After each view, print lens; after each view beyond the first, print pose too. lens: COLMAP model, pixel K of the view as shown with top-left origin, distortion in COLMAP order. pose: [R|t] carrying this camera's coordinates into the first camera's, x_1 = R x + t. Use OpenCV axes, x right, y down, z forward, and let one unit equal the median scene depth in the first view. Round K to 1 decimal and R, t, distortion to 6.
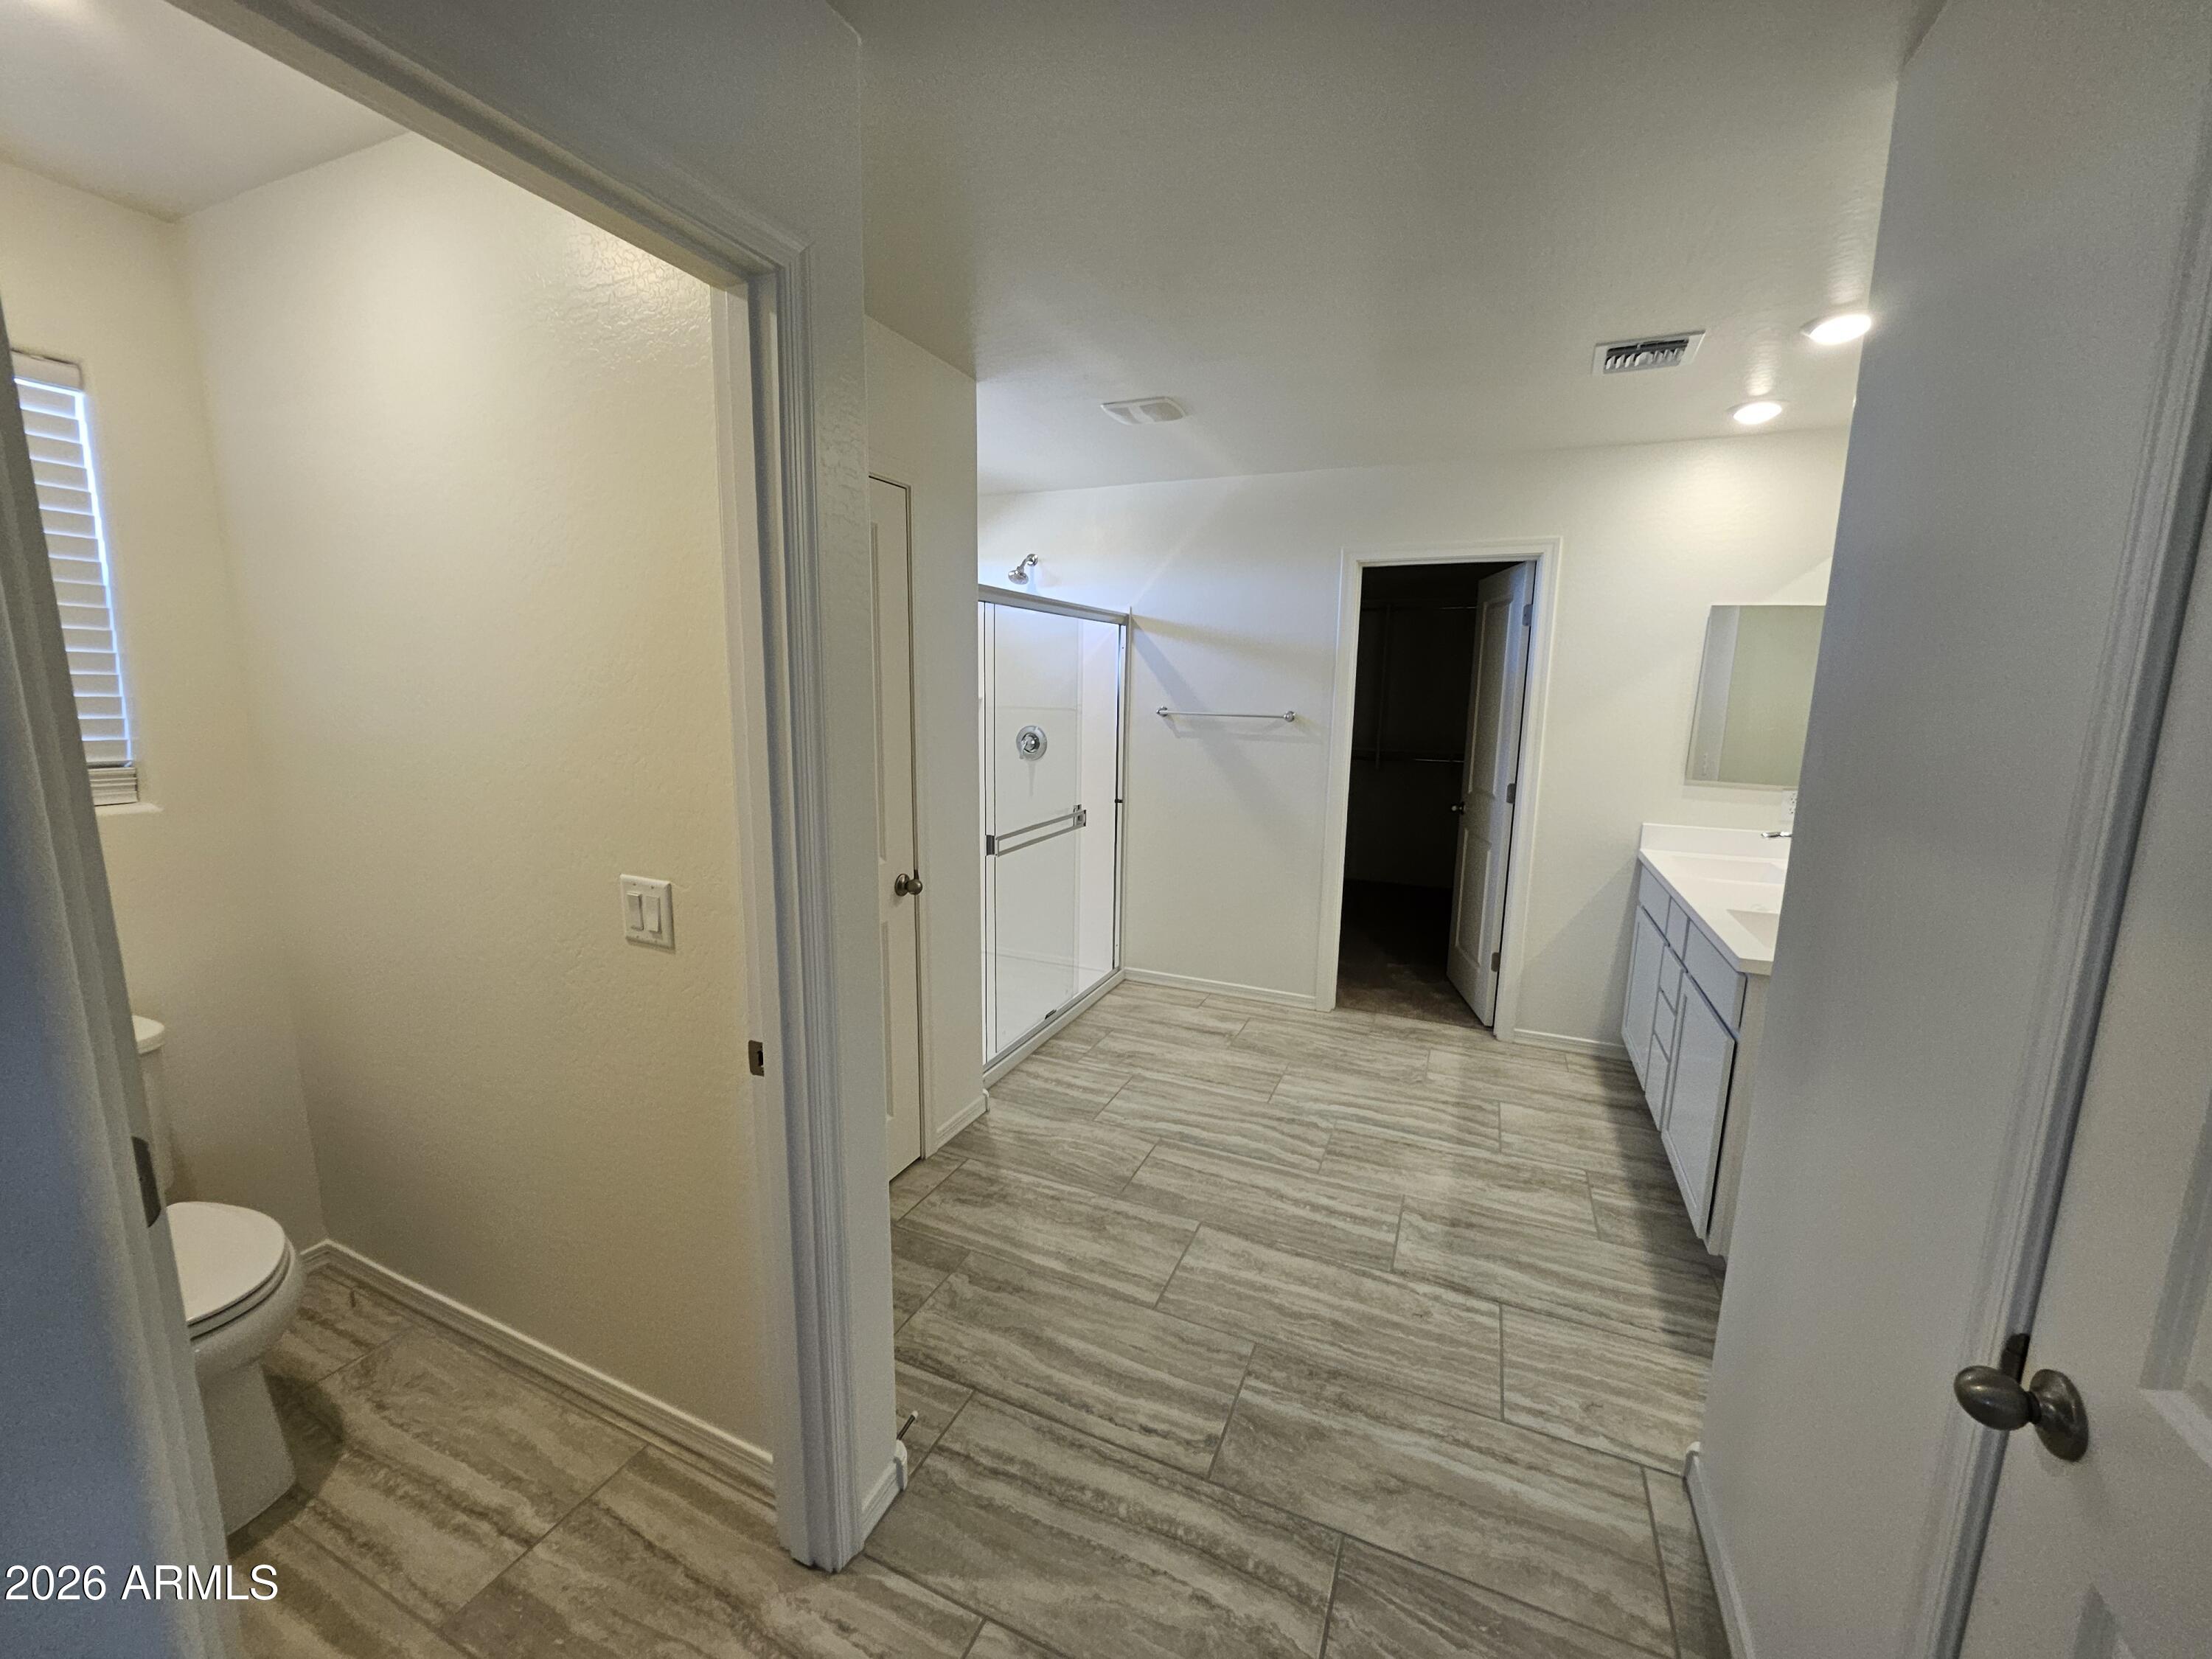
lens RADIAL K [[881.7, 0, 1095.9], [0, 881.7, 830.2], [0, 0, 1]] dist [-0.006158, 0.001290]
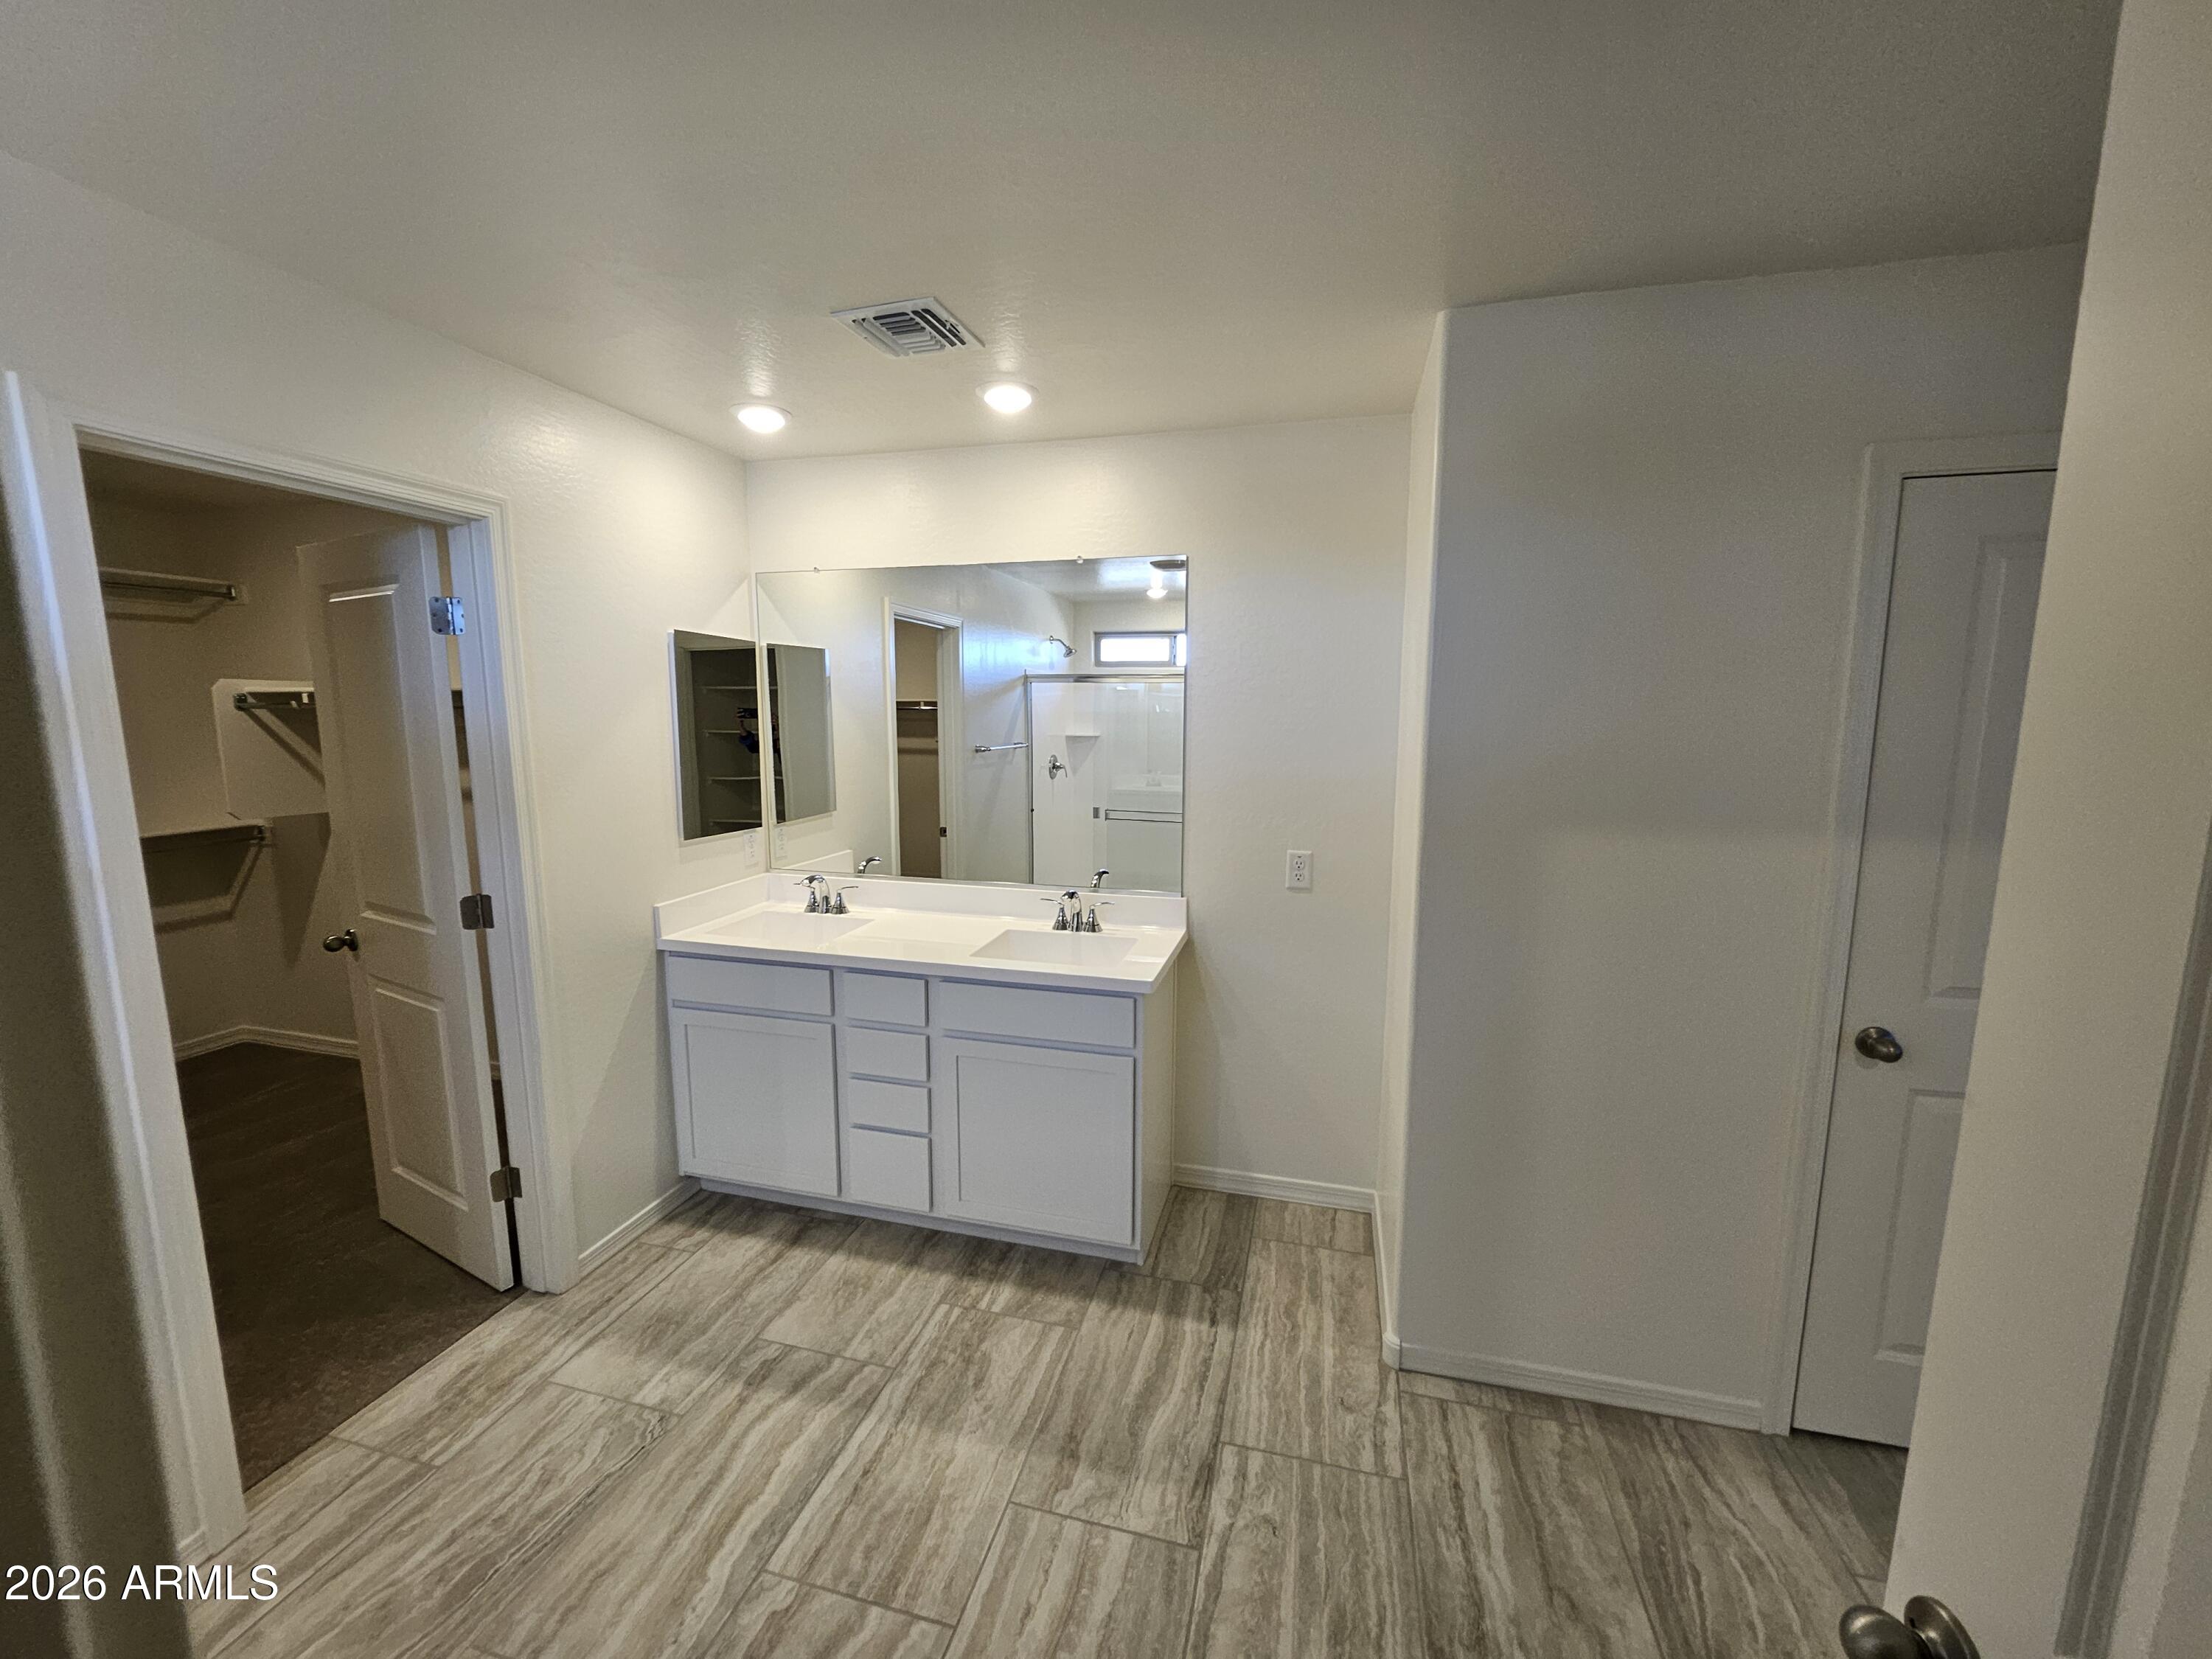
lens RADIAL K [[881.7, 0, 1100.4], [0, 881.7, 829.3], [0, 0, 1]] dist [-0.006158, 0.001290]
pose [[-0.163461, -0.151867, 0.974791, -0.219868], [0.153587, 0.972116, 0.177205, -0.178737], [-0.974521, 0.178681, -0.135578, 0.867888]]
